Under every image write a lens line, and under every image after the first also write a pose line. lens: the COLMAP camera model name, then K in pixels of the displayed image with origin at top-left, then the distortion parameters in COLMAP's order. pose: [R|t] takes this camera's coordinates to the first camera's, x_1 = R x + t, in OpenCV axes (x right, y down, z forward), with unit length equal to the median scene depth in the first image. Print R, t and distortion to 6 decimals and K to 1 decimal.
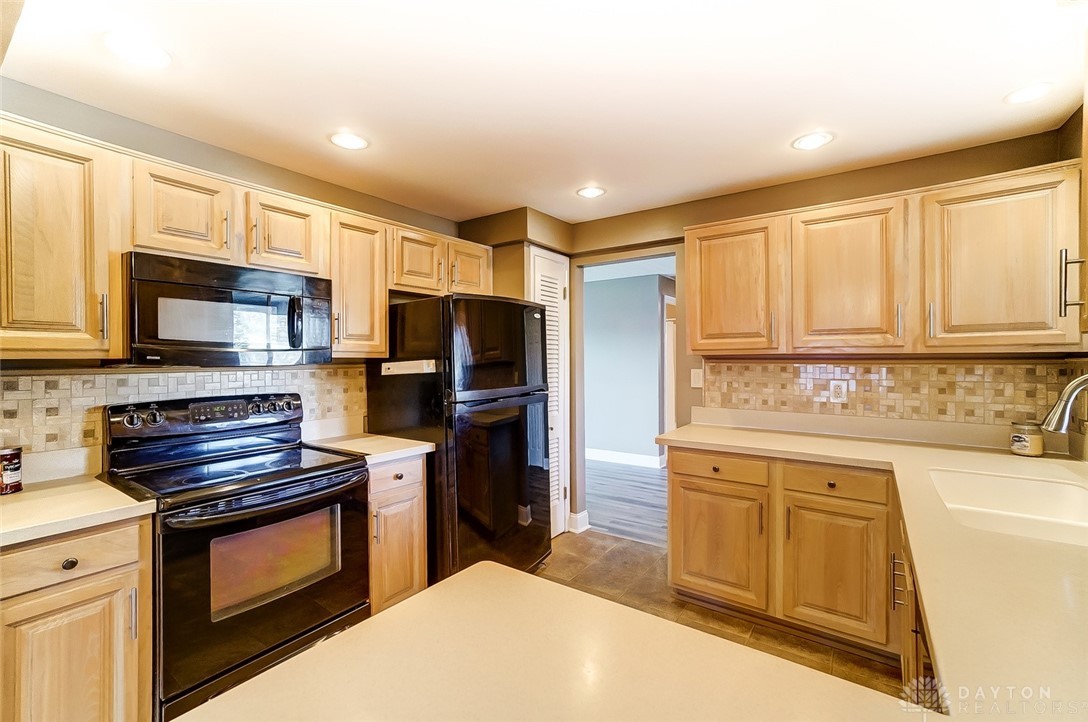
lens RADIAL K [[457.8, 0, 544.0], [0, 457.8, 361.0], [0, 0, 1]] dist [-0.000915, -0.000040]
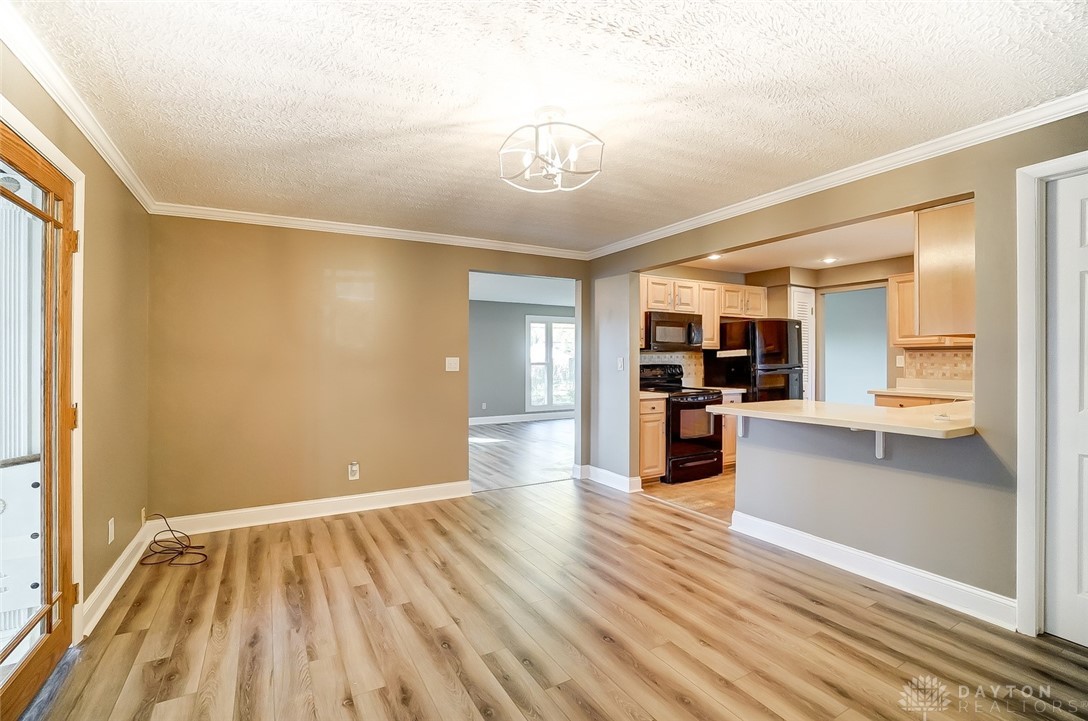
lens RADIAL K [[481.1, 0, 573.6], [0, 481.1, 363.3], [0, 0, 1]] dist [0.001393, 0.000203]
pose [[0.925078, 0.007905, -0.379694, -0.112120], [-0.005486, 0.999957, 0.007455, 0.042063], [0.379737, -0.004813, 0.925082, -1.179349]]
